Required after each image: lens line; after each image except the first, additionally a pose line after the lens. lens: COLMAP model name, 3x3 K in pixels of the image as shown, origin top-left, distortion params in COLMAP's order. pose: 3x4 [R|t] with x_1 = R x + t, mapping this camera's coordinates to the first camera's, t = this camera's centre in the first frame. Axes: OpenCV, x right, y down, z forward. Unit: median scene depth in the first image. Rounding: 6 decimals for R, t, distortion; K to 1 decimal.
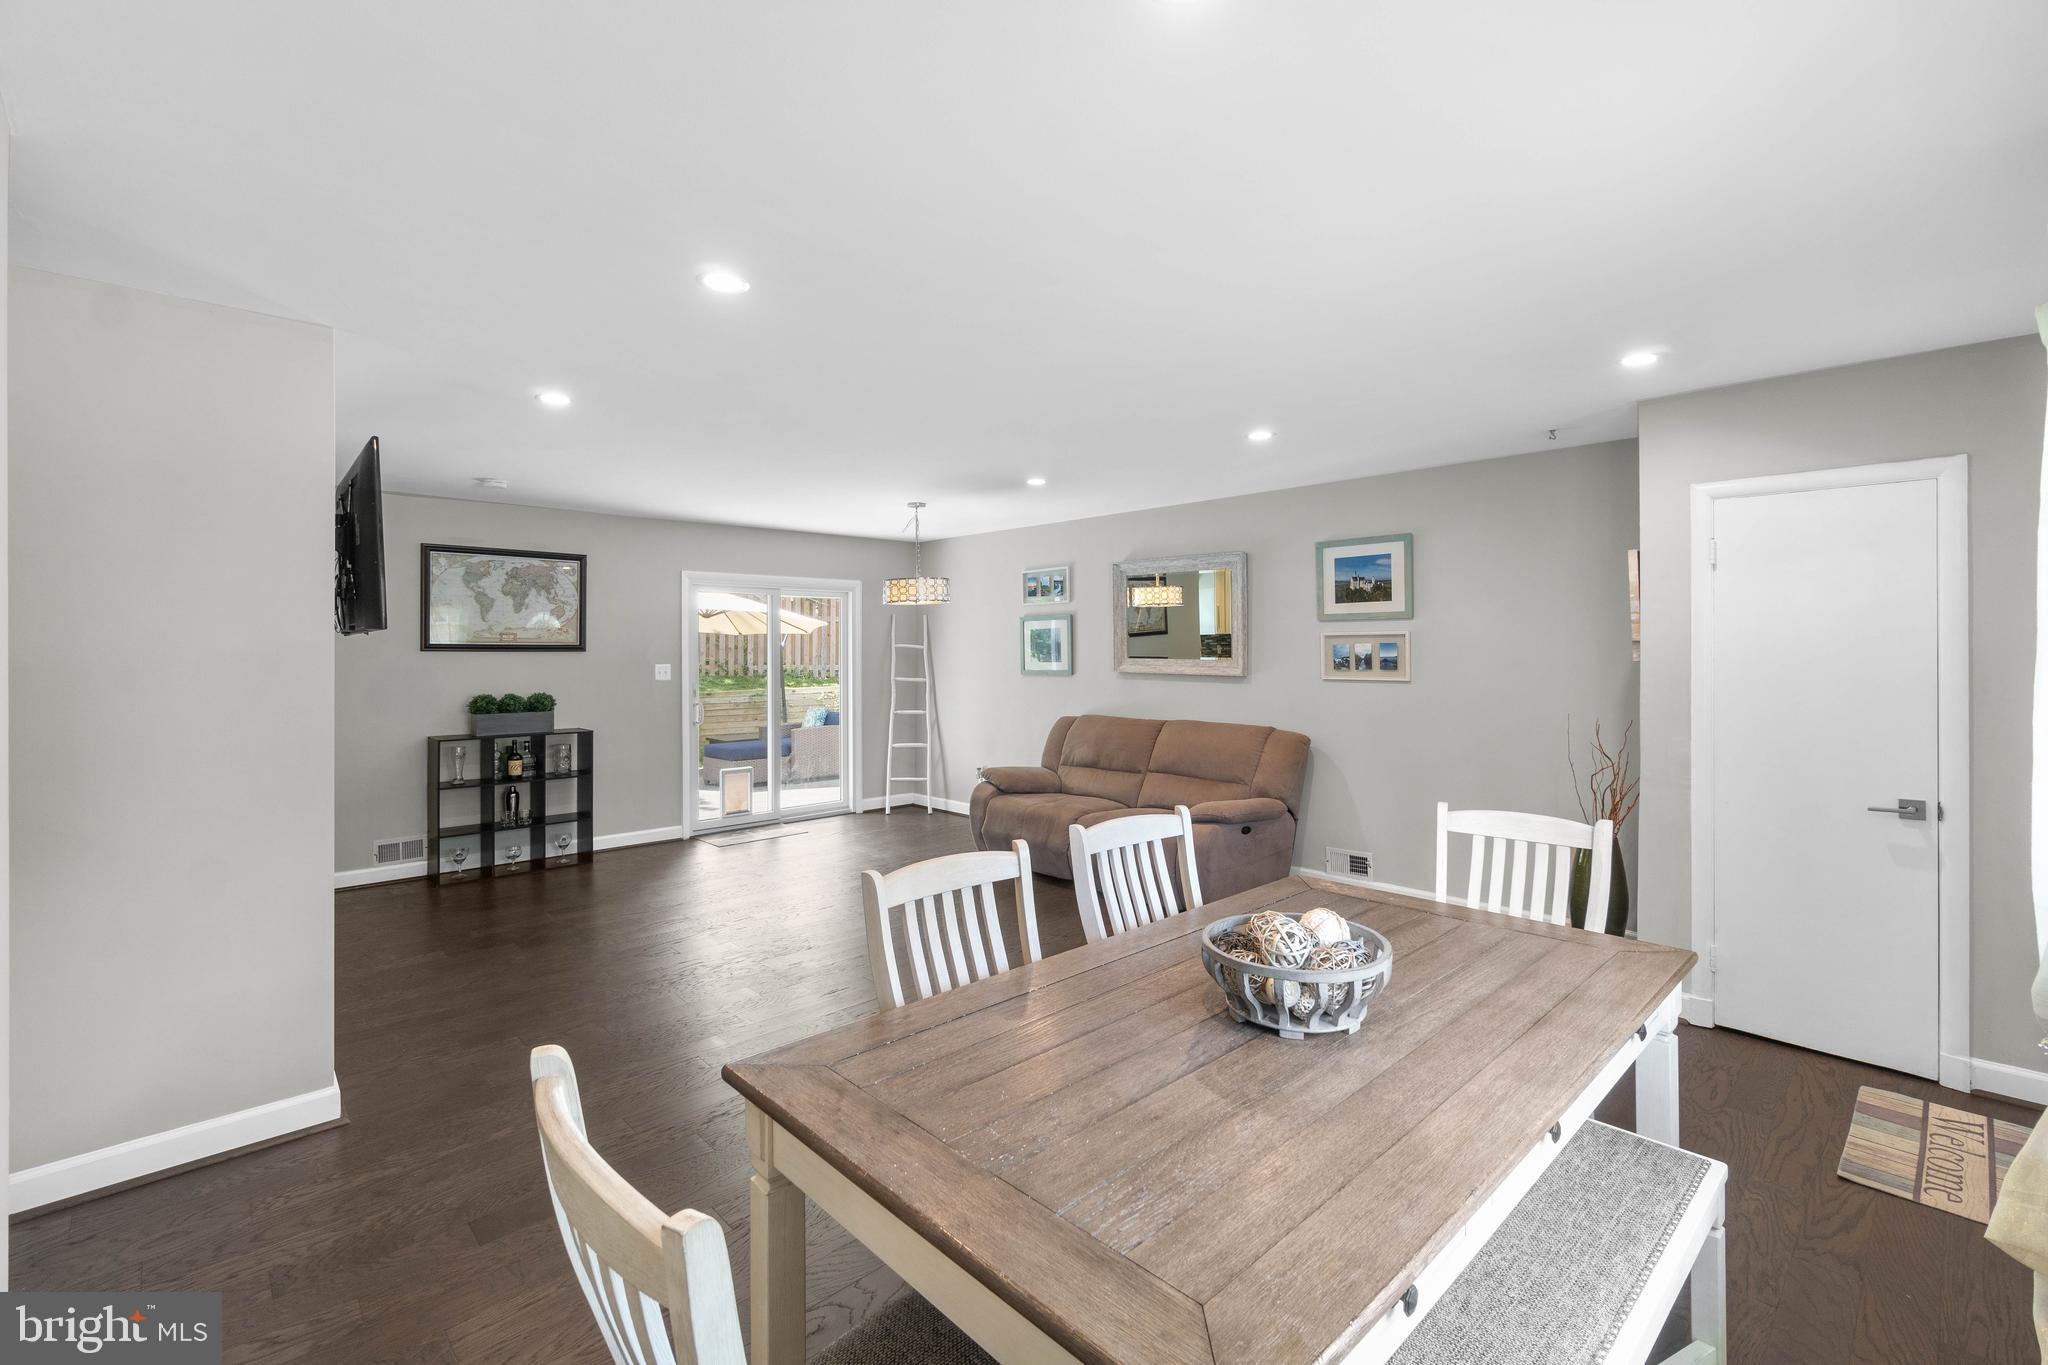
lens RADIAL K [[892.0, 0, 1024.1], [0, 892.0, 662.7], [0, 0, 1]] dist [-0.002986, 0.001647]
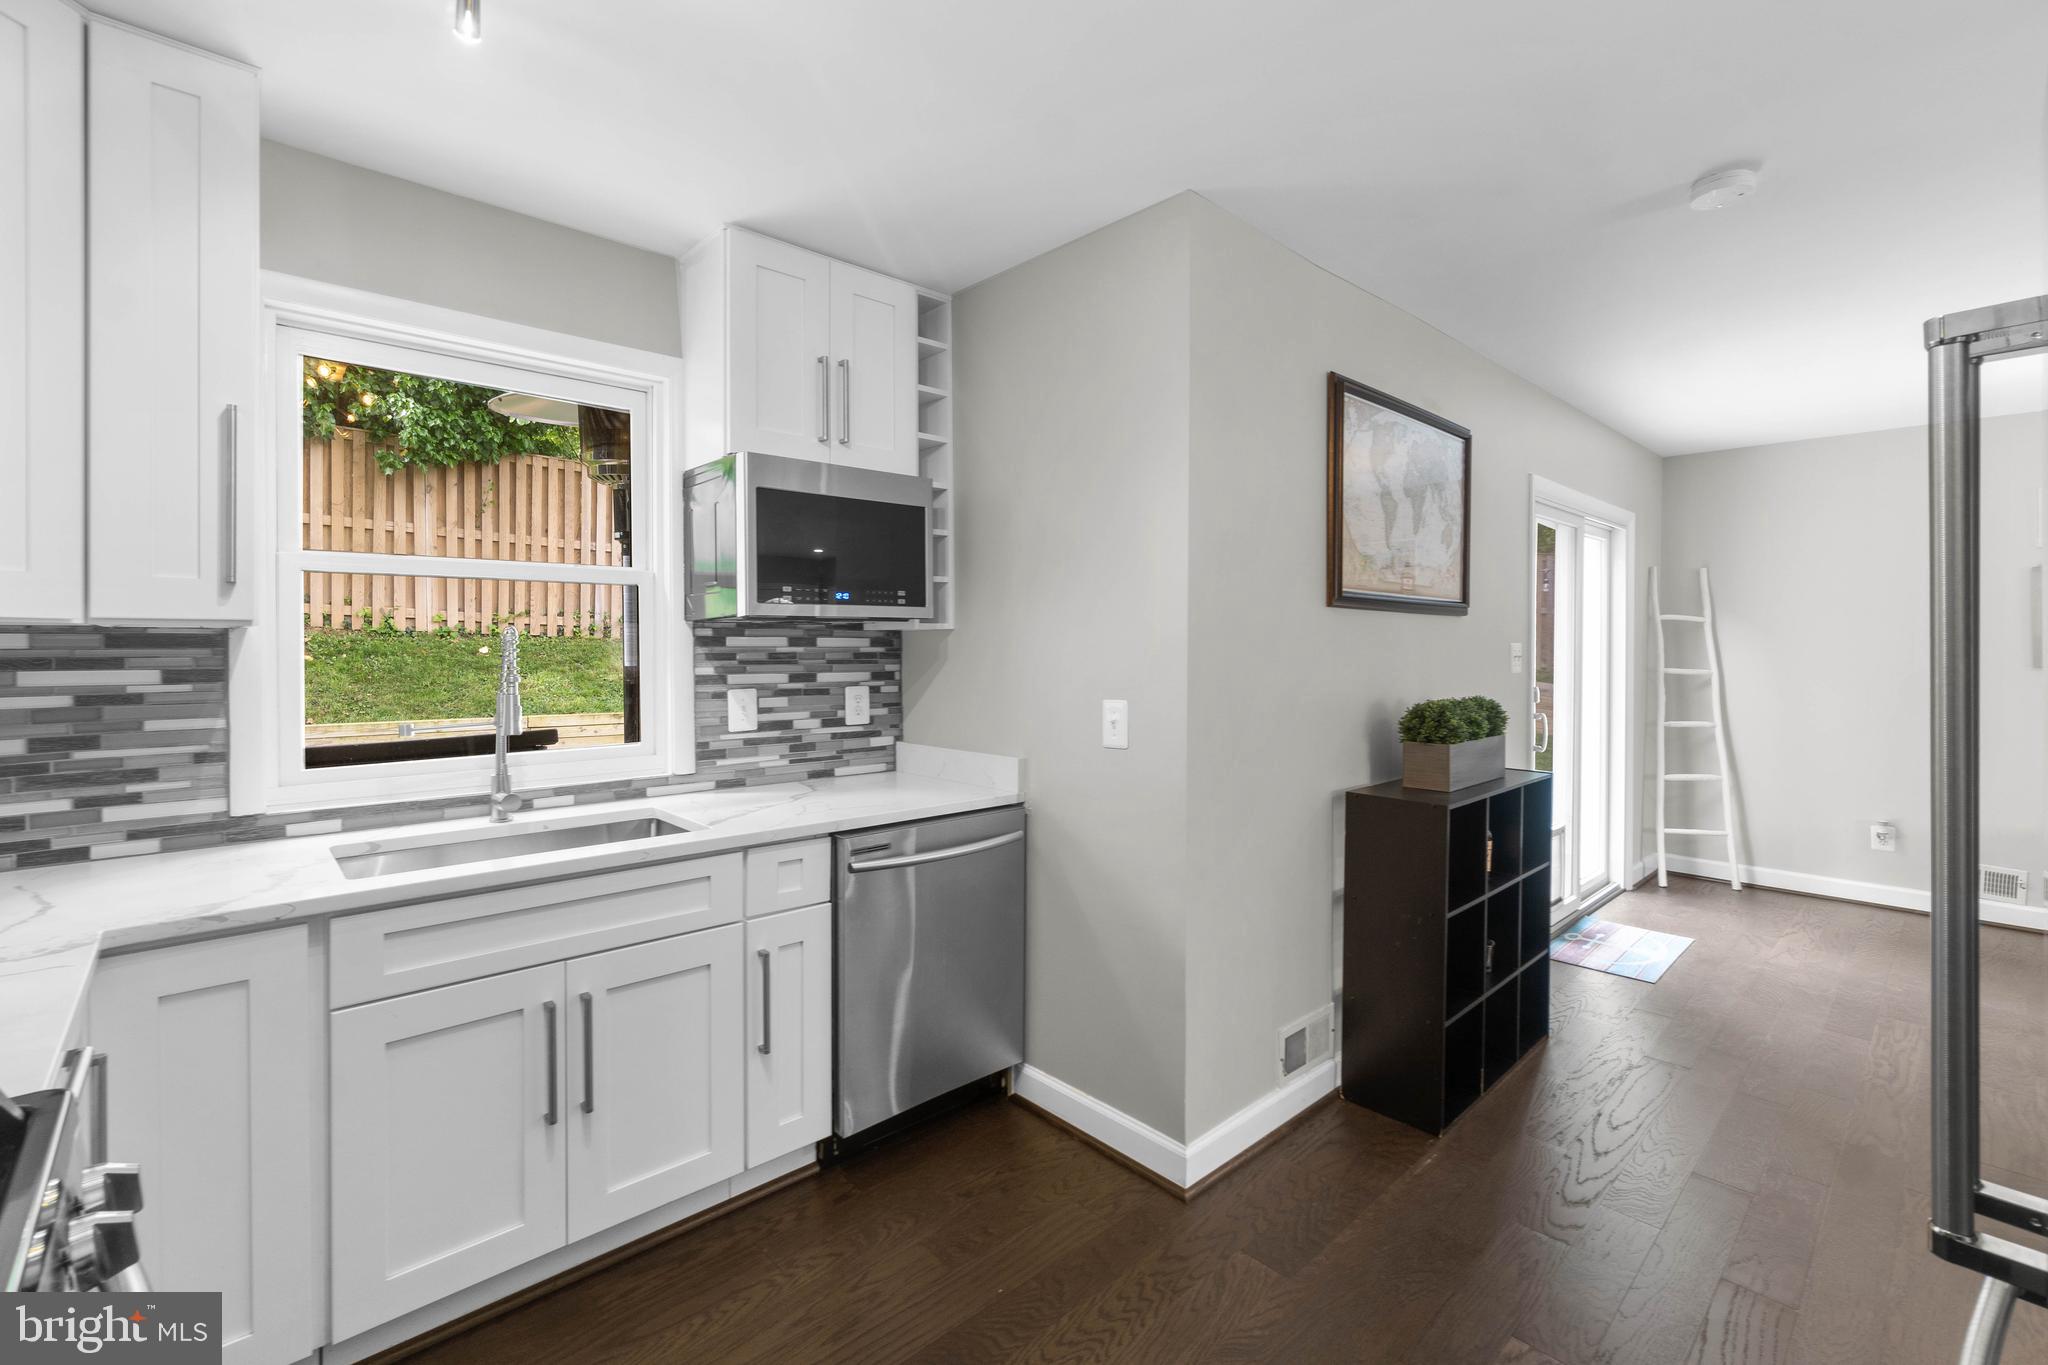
lens RADIAL K [[892.0, 0, 1026.9], [0, 892.0, 645.6], [0, 0, 1]] dist [-0.002986, 0.001647]
pose [[0.999812, 0.019316, -0.001885, -0.775730], [-0.019310, 0.999809, 0.003166, 0.008750], [0.001946, -0.003129, 0.999993, 0.497672]]
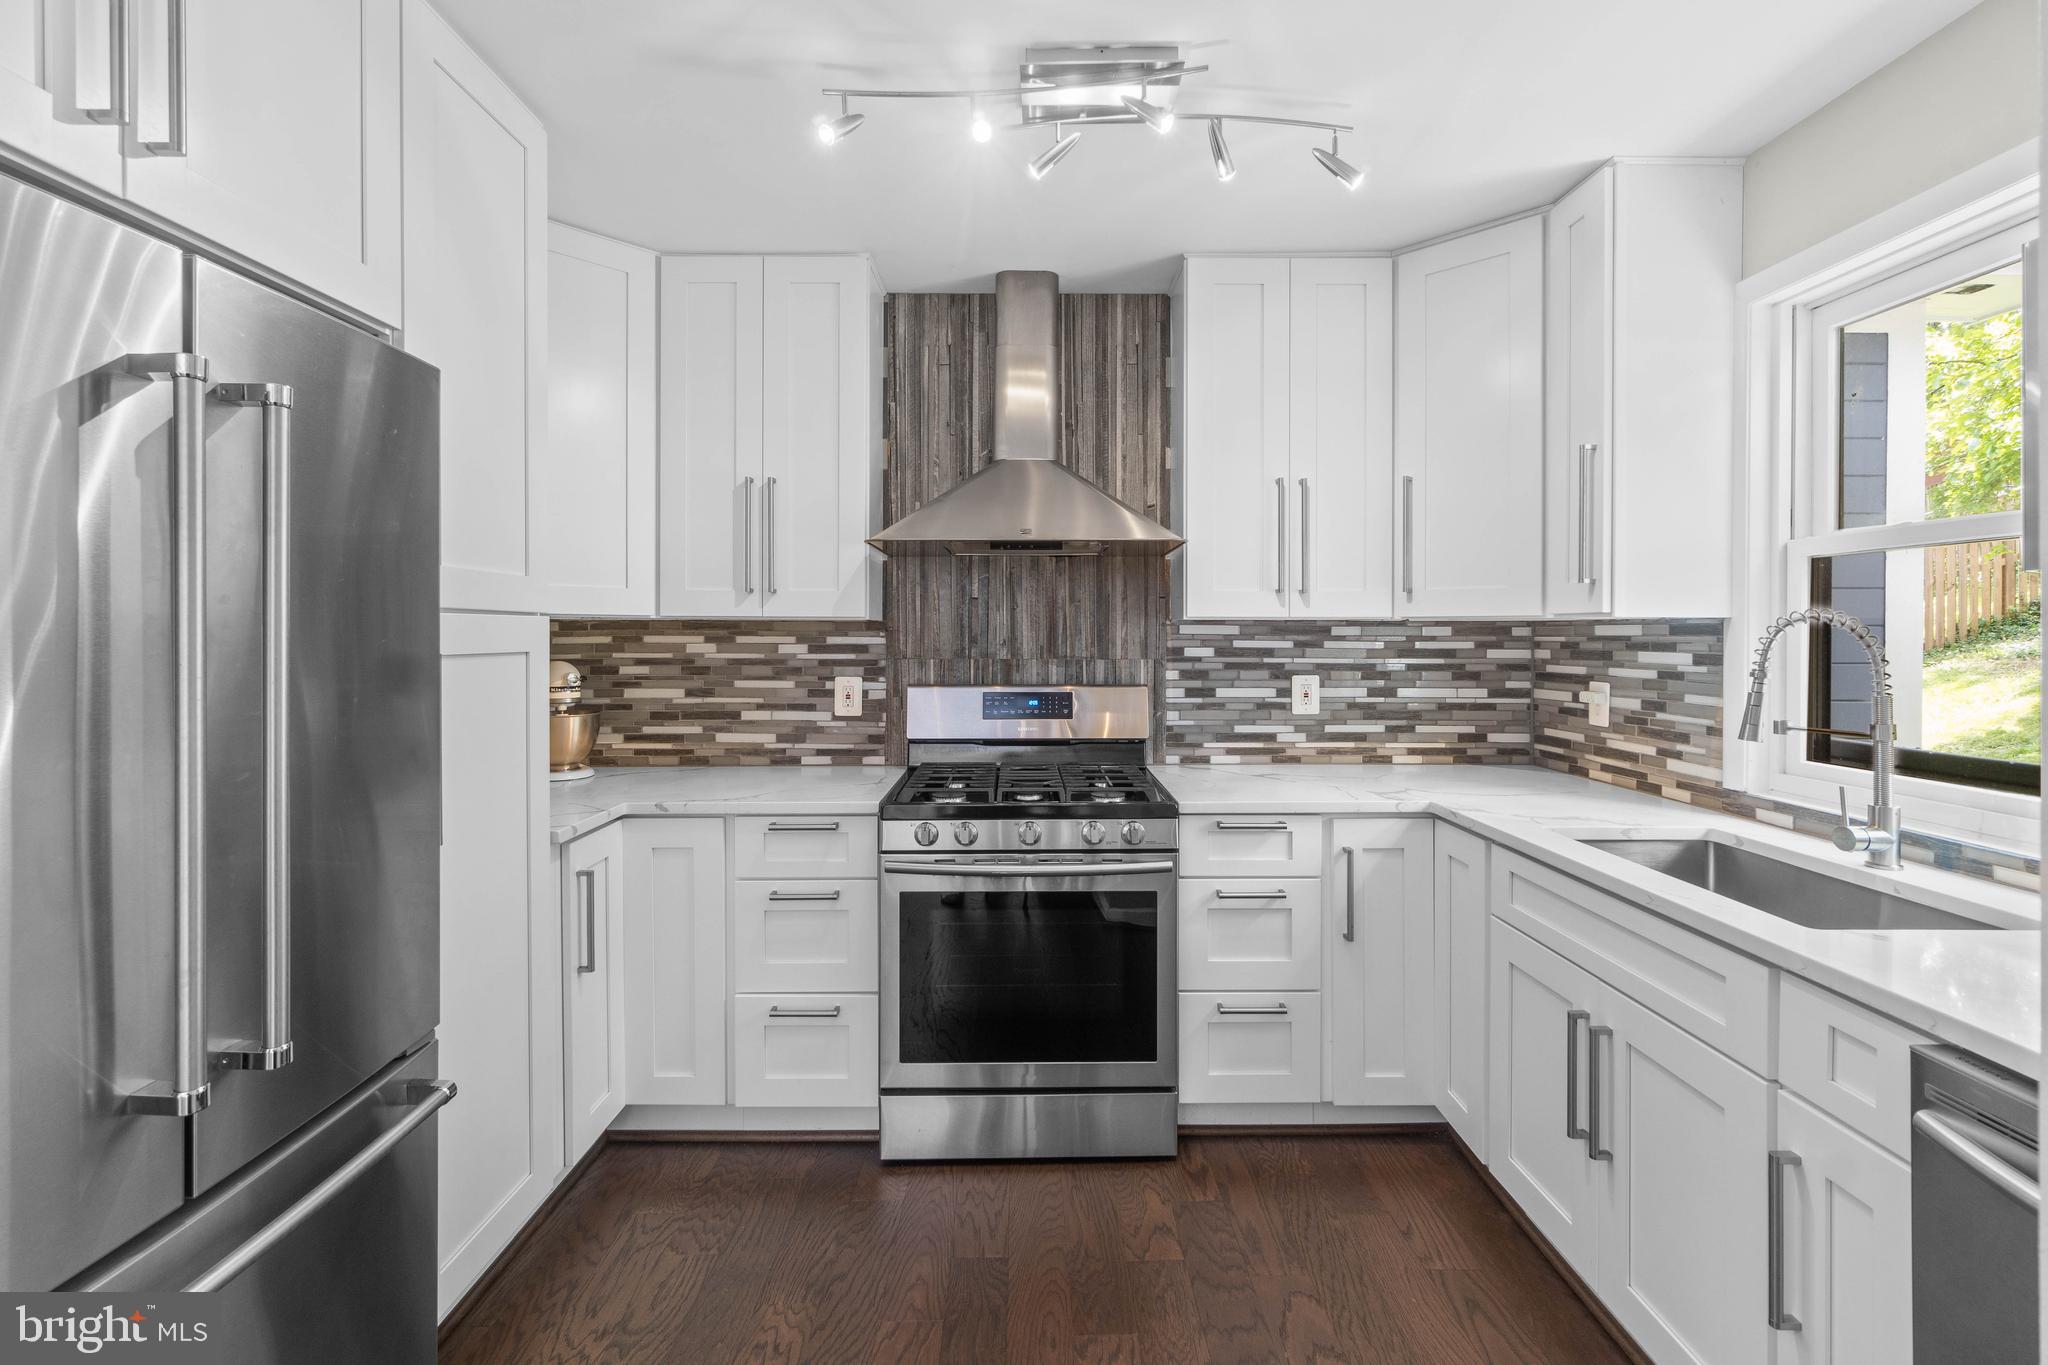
lens RADIAL K [[892.0, 0, 1025.5], [0, 892.0, 635.7], [0, 0, 1]] dist [-0.002986, 0.001647]
pose [[-0.678567, 0.019123, -0.734289, -0.614988], [0.011663, 0.999816, 0.015261, 0.007546], [0.734445, 0.001792, -0.678665, 0.847607]]
